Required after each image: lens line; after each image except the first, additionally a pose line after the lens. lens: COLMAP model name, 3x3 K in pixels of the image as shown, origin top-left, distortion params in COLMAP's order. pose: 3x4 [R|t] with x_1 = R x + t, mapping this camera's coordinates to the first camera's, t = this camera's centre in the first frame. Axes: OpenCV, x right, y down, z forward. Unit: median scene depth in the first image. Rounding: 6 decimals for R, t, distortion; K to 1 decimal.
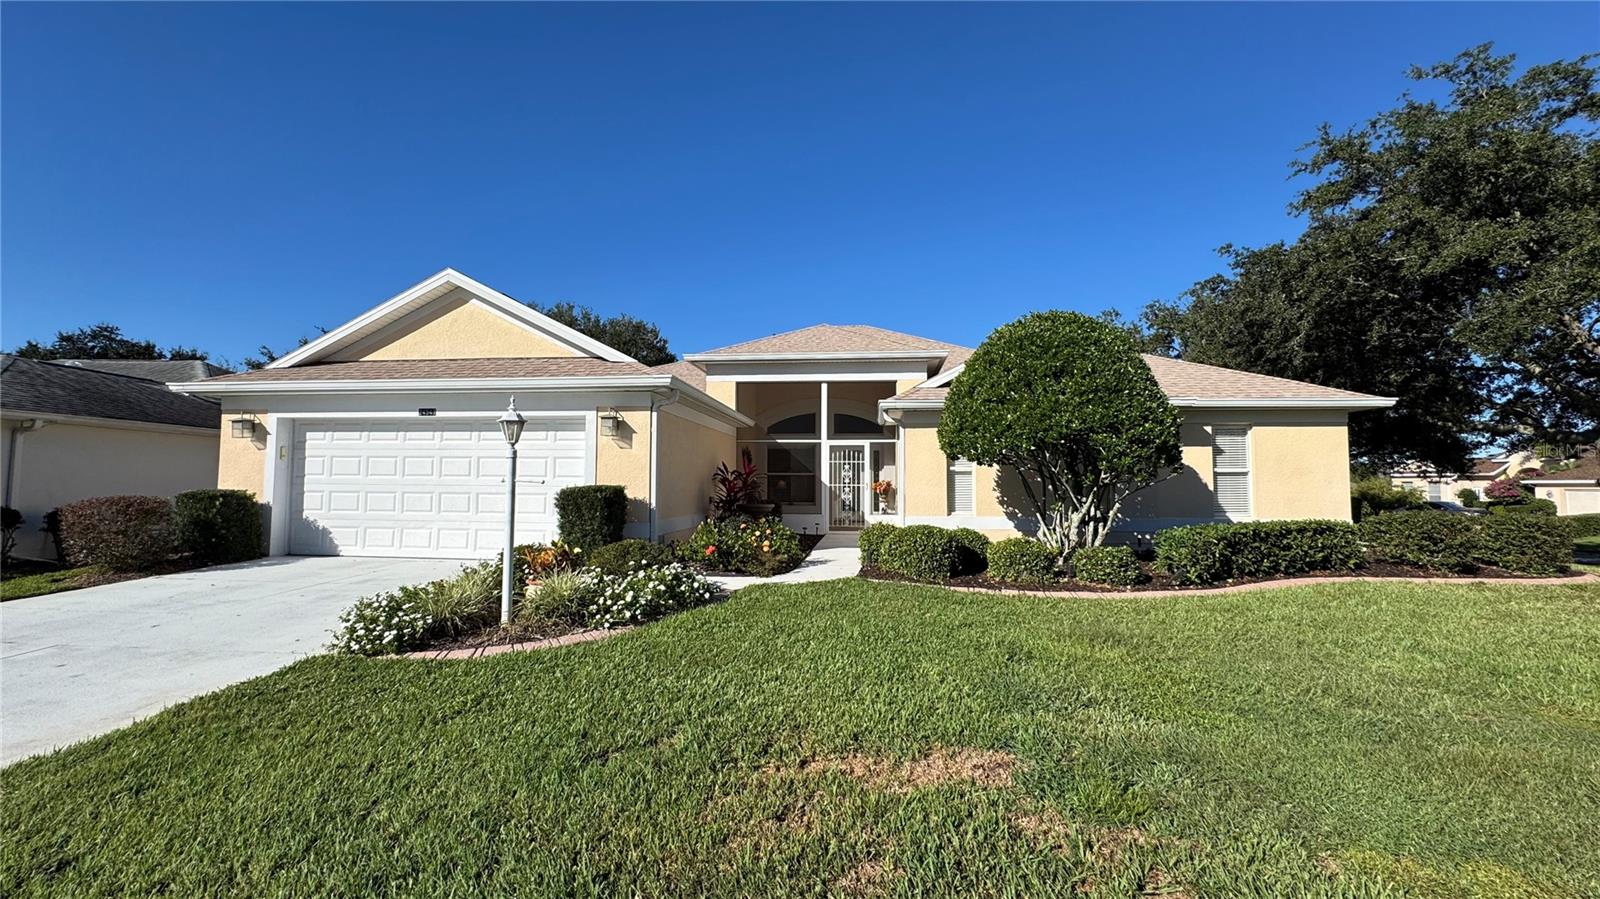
lens RADIAL K [[639.2, 0, 806.5], [0, 639.2, 453.0], [0, 0, 1]] dist [-0.002909, 0.000393]
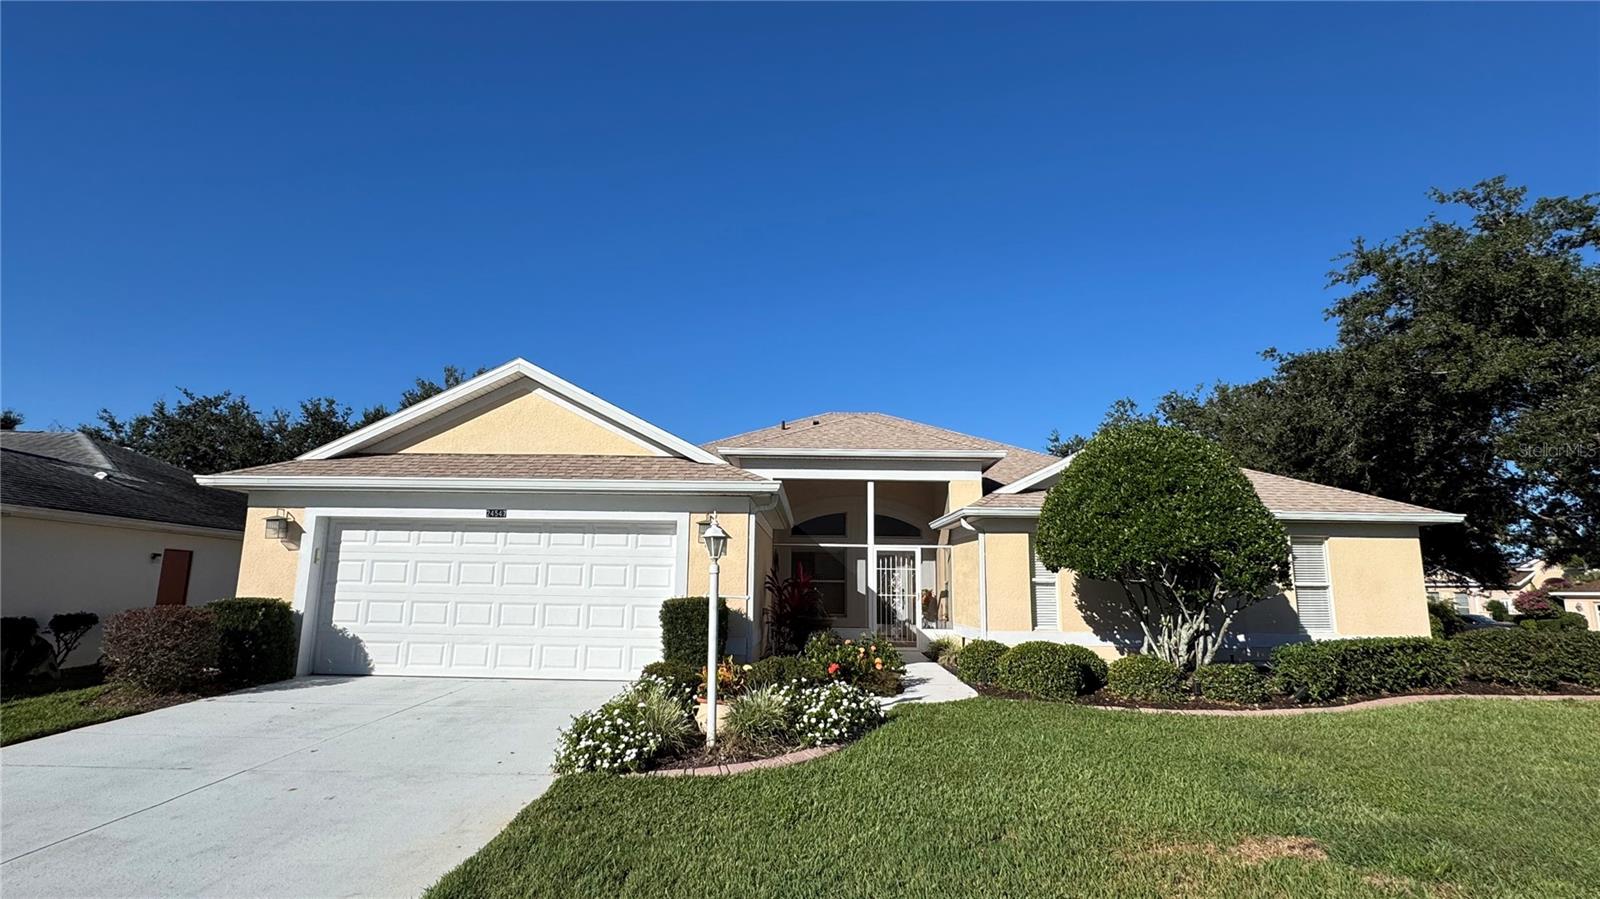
lens RADIAL K [[782.5, 0, 793.8], [0, 782.5, 452.6], [0, 0, 1]] dist [0.000003, -0.001442]
pose [[0.995503, 0.024348, 0.091543, -0.236280], [-0.013138, 0.992550, -0.121128, -0.017309], [-0.093810, 0.119381, 0.988407, -0.133077]]
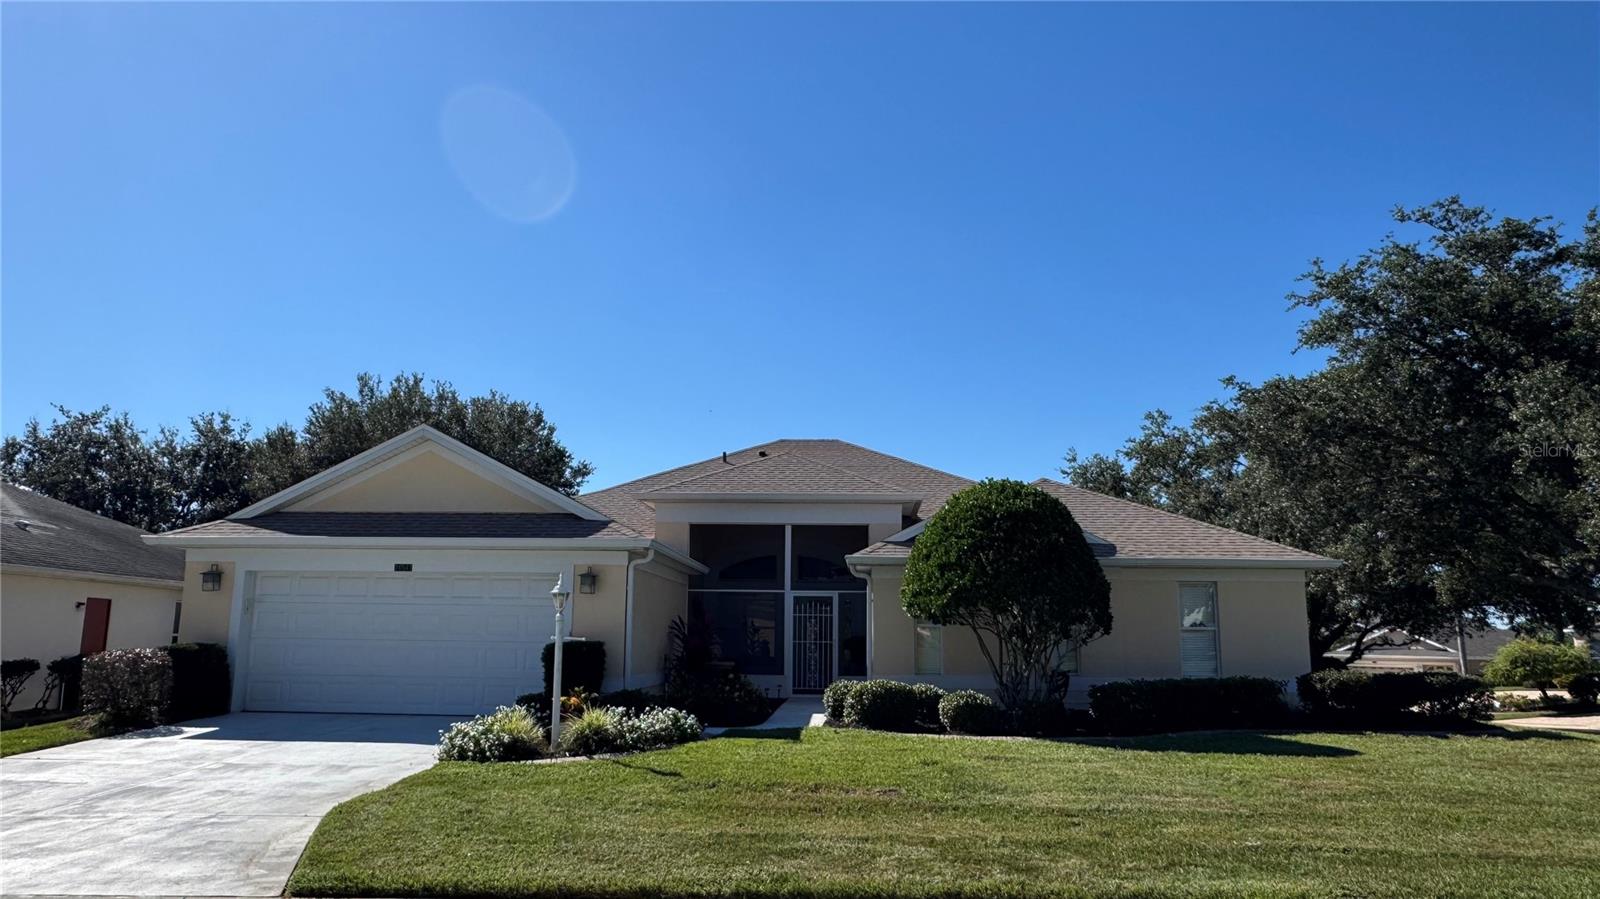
lens RADIAL K [[1100.4, 0, 800.1], [0, 1100.4, 450.6], [0, 0, 1]] dist [-0.009430, -0.002068]
pose [[0.998508, 0.014281, 0.052709, -0.048520], [-0.007865, 0.992745, -0.119978, -0.037184], [-0.054040, 0.119385, 0.991376, -0.682003]]
